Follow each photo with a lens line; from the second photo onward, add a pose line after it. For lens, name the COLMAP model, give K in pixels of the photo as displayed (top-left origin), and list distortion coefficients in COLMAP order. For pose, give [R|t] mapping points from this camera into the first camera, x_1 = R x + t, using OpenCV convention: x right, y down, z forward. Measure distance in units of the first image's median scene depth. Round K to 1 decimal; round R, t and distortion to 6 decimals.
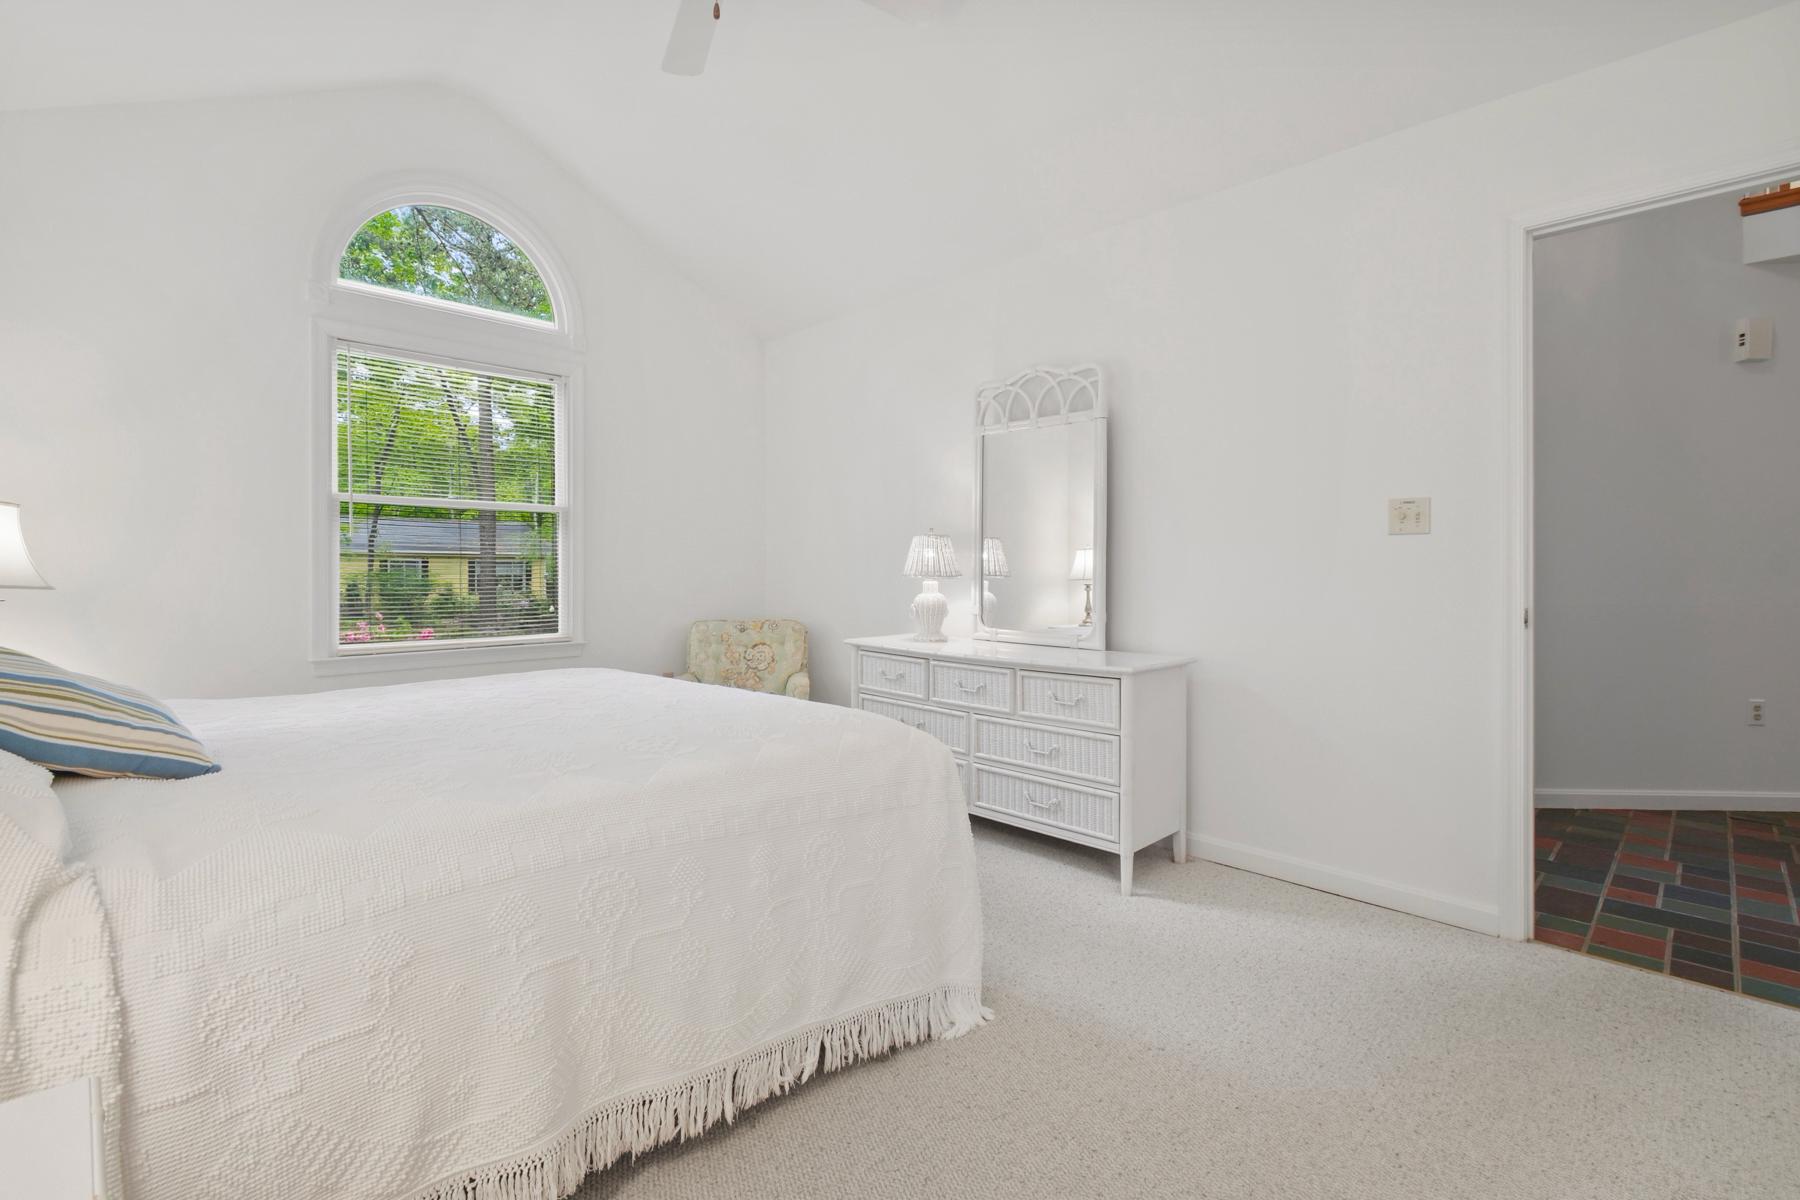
lens RADIAL K [[816.1, 0, 898.0], [0, 816.1, 603.9], [0, 0, 1]] dist [0.008777, -0.004273]
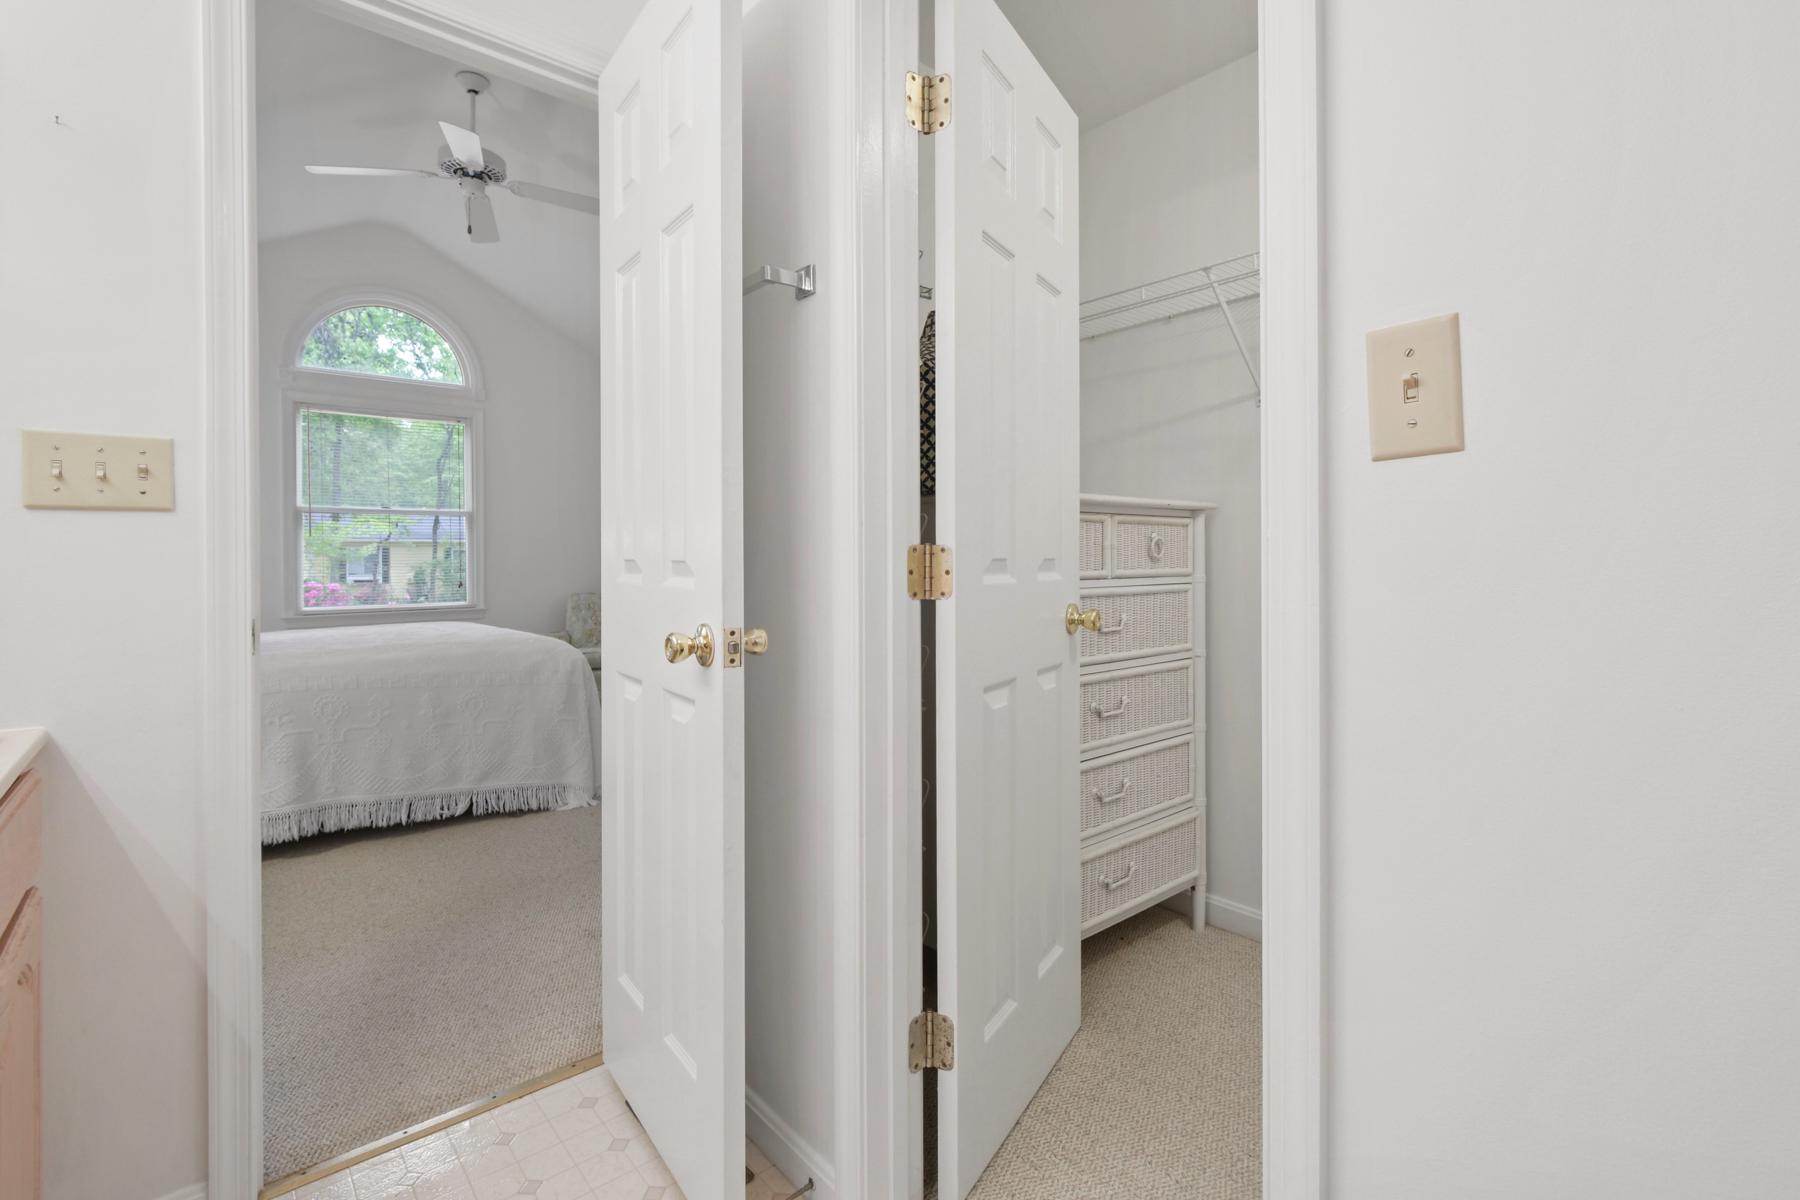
lens RADIAL K [[816.1, 0, 899.9], [0, 816.1, 594.5], [0, 0, 1]] dist [0.008777, -0.004273]
pose [[0.997292, -0.003550, -0.073454, 1.040620], [0.004057, 0.999969, 0.006745, 0.041729], [0.073428, -0.007025, 0.997276, -0.833285]]
